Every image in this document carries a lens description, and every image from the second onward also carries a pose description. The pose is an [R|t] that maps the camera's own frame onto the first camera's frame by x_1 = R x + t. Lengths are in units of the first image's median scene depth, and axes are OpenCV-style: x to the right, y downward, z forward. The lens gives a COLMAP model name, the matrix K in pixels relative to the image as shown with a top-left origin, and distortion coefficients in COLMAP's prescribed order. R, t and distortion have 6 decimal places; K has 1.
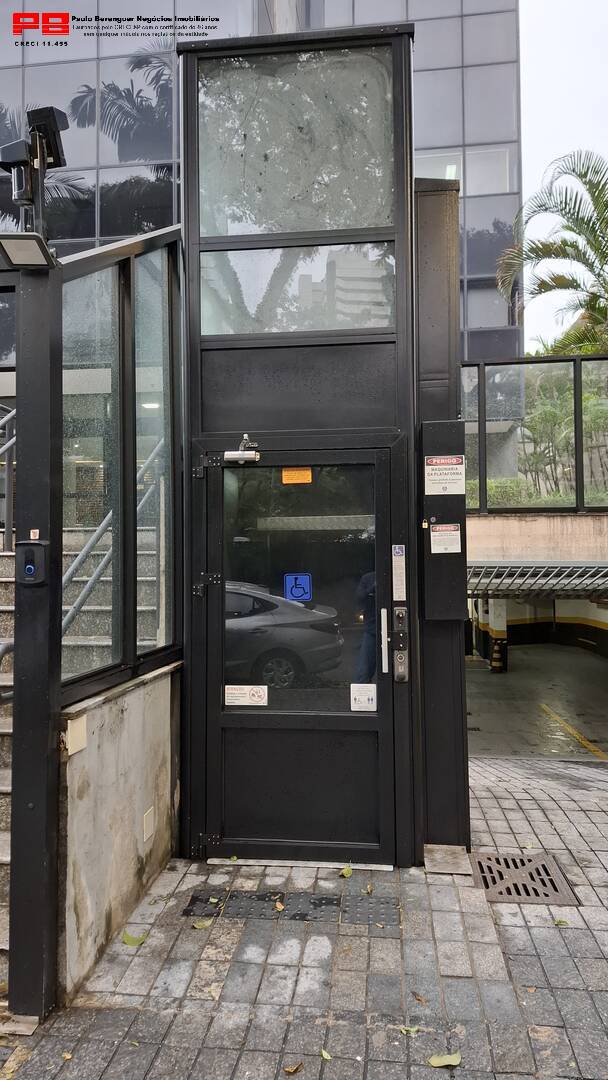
lens RADIAL K [[747.9, 0, 302.2], [0, 747.9, 538.8], [0, 0, 1]] dist [0.073620, -0.084651]
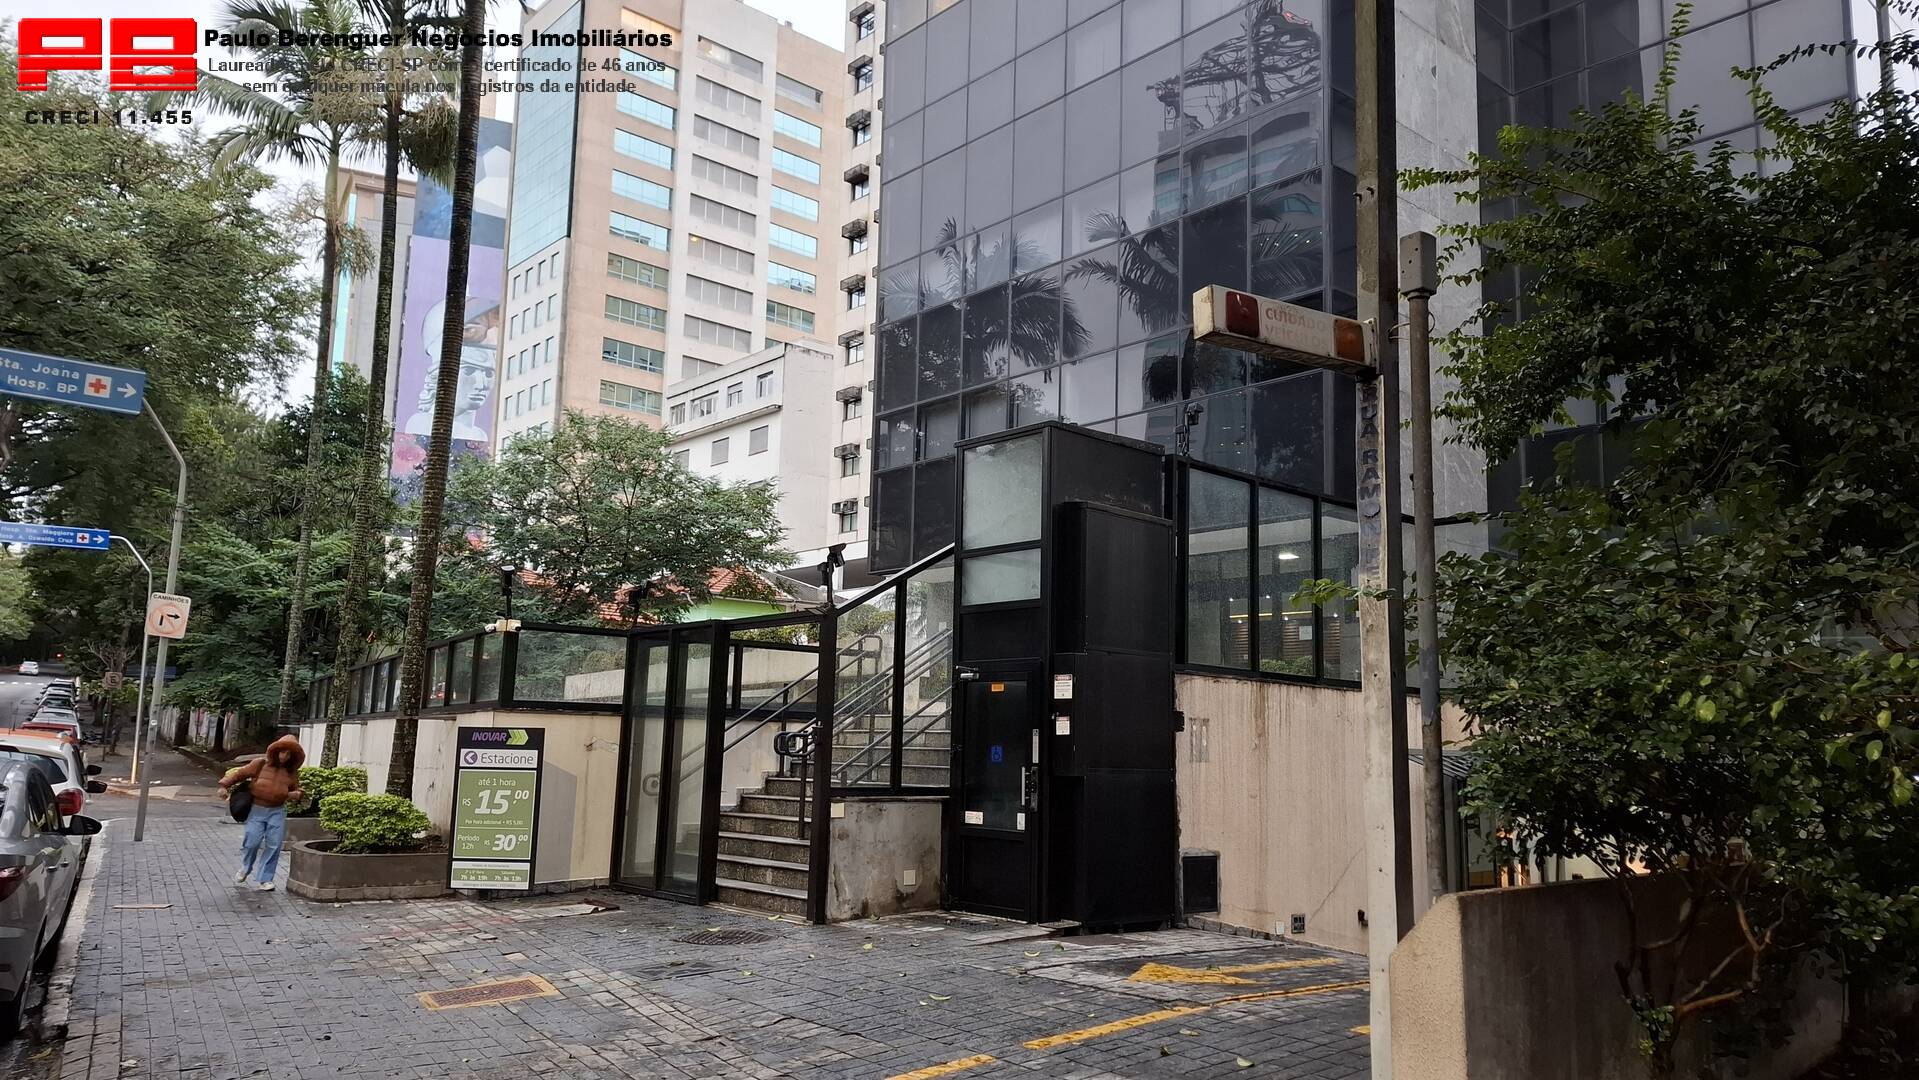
lens RADIAL K [[1328.8, 0, 967.8], [0, 1328.8, 554.3], [0, 0, 1]] dist [0.073620, -0.084651]
pose [[0.758576, -0.071970, -0.647598, 2.076049], [-0.002102, 0.993606, -0.112885, -0.047455], [0.651582, 0.086993, 0.753574, -1.451648]]
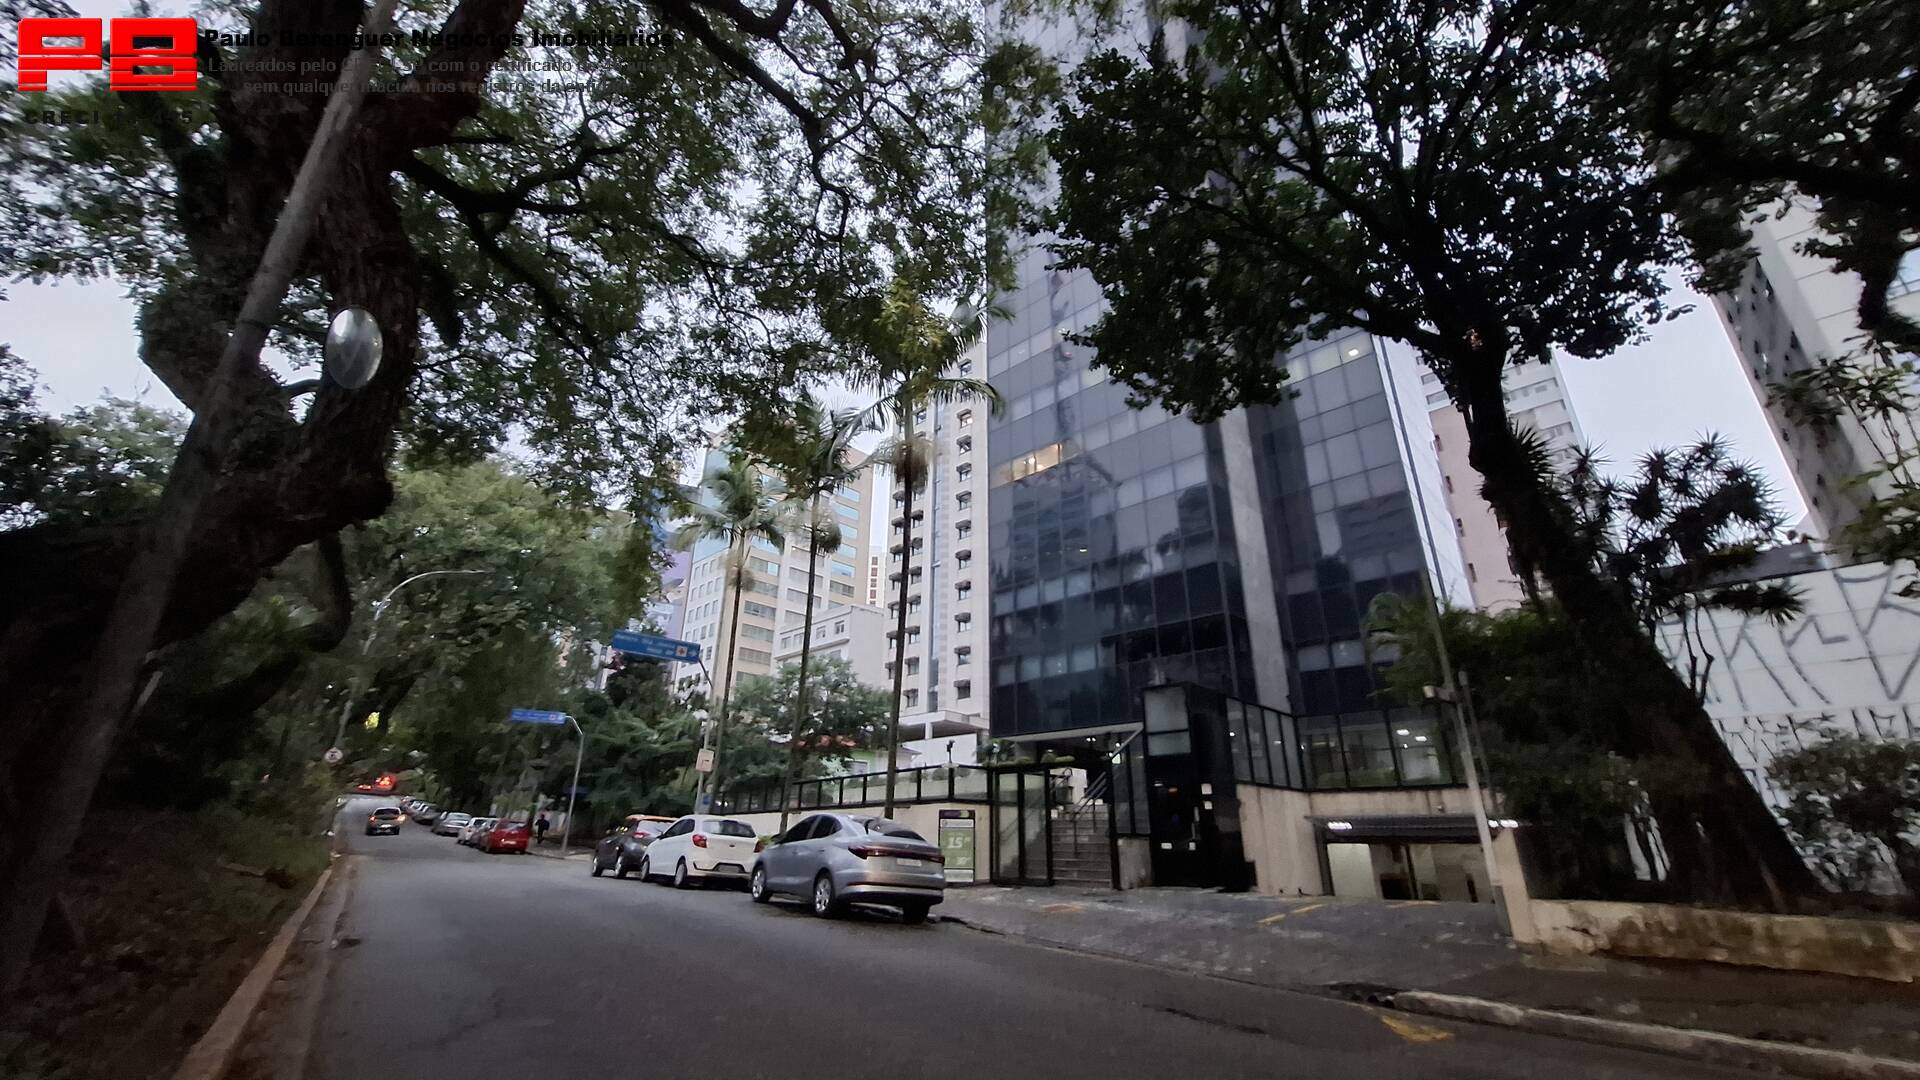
lens RADIAL K [[756.5, 0, 956.9], [0, 756.5, 533.1], [0, 0, 1]] dist [-0.011272, 0.001989]
pose [[0.806228, -0.210915, -0.552731, 1.805123], [0.008531, 0.938338, -0.345613, 0.019502], [0.591543, 0.273928, 0.758314, -3.613949]]
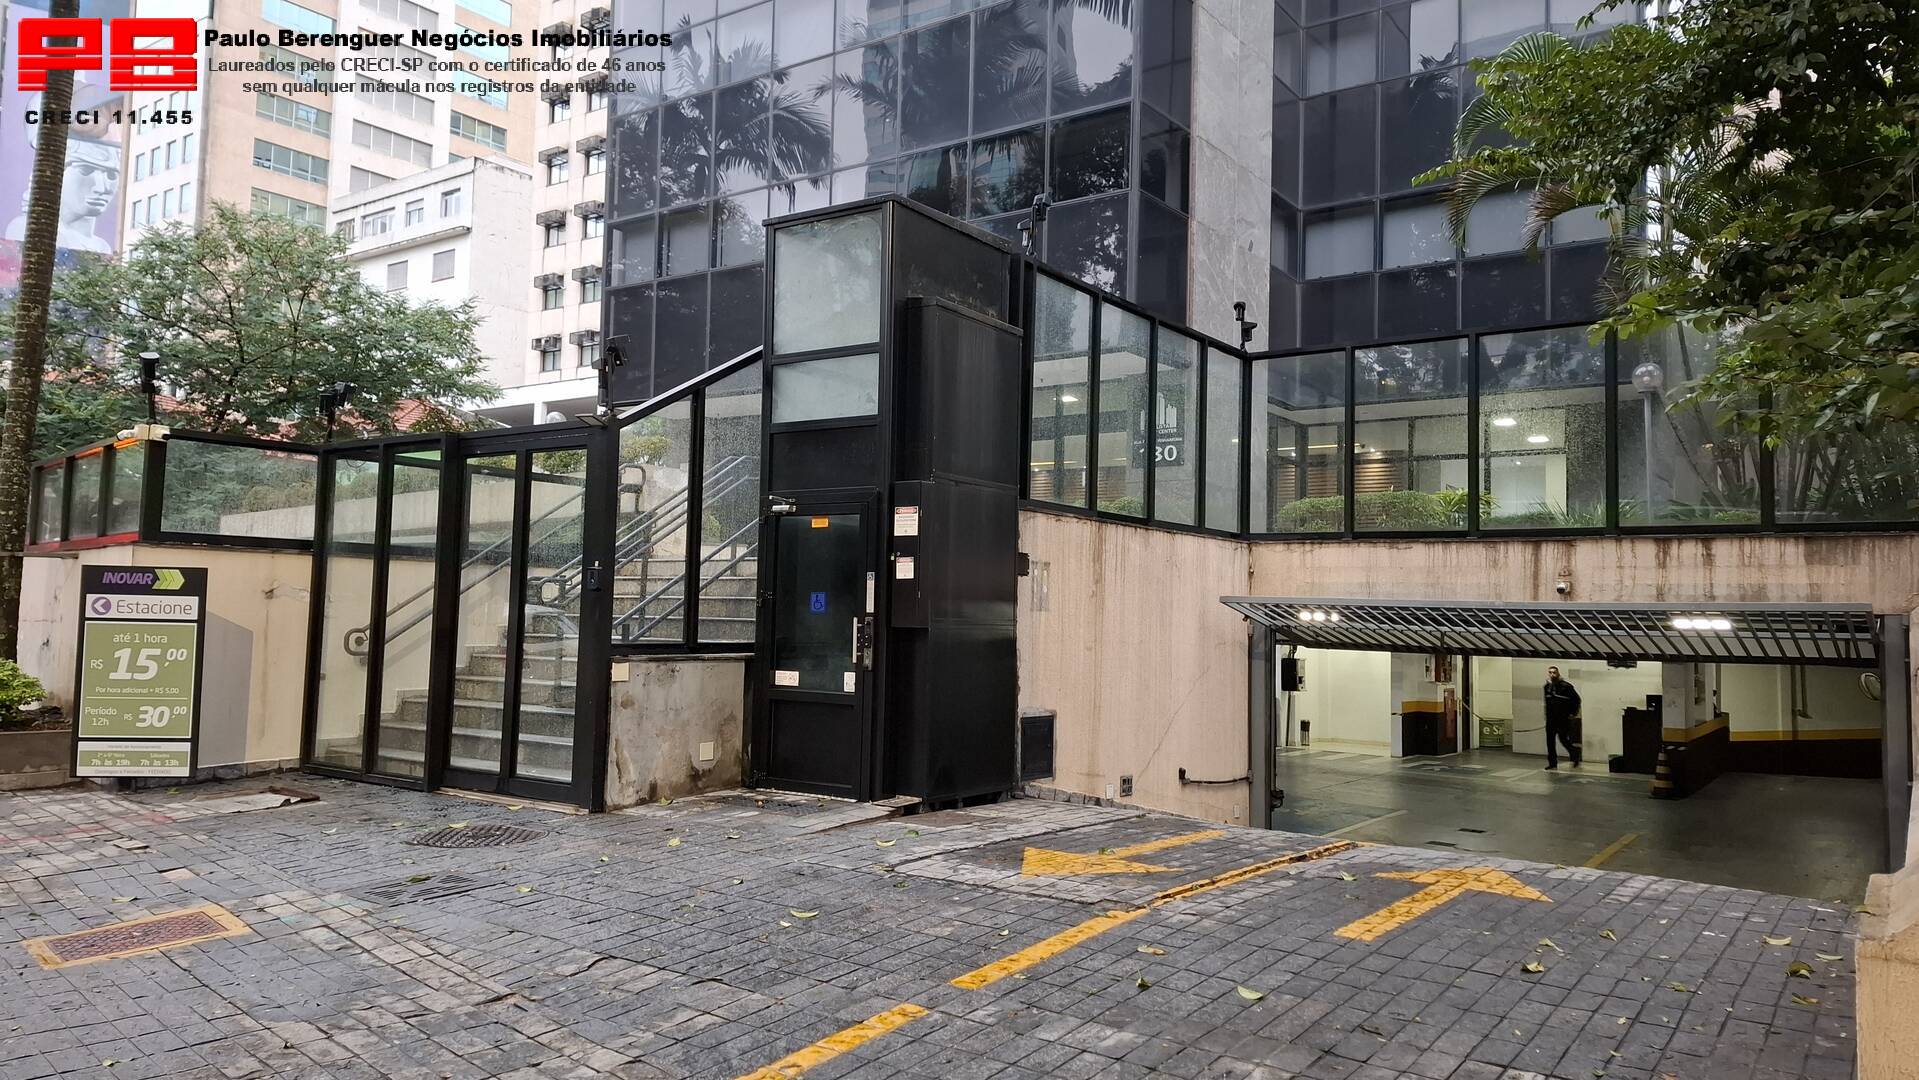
lens RADIAL K [[1328.8, 0, 954.1], [0, 1328.8, 526.0], [0, 0, 1]] dist [0.073620, -0.084651]
pose [[0.879514, -0.005663, -0.475839, 1.508031], [-0.009200, 0.999540, -0.028901, -0.007991], [0.475784, 0.029797, 0.879058, -1.142128]]
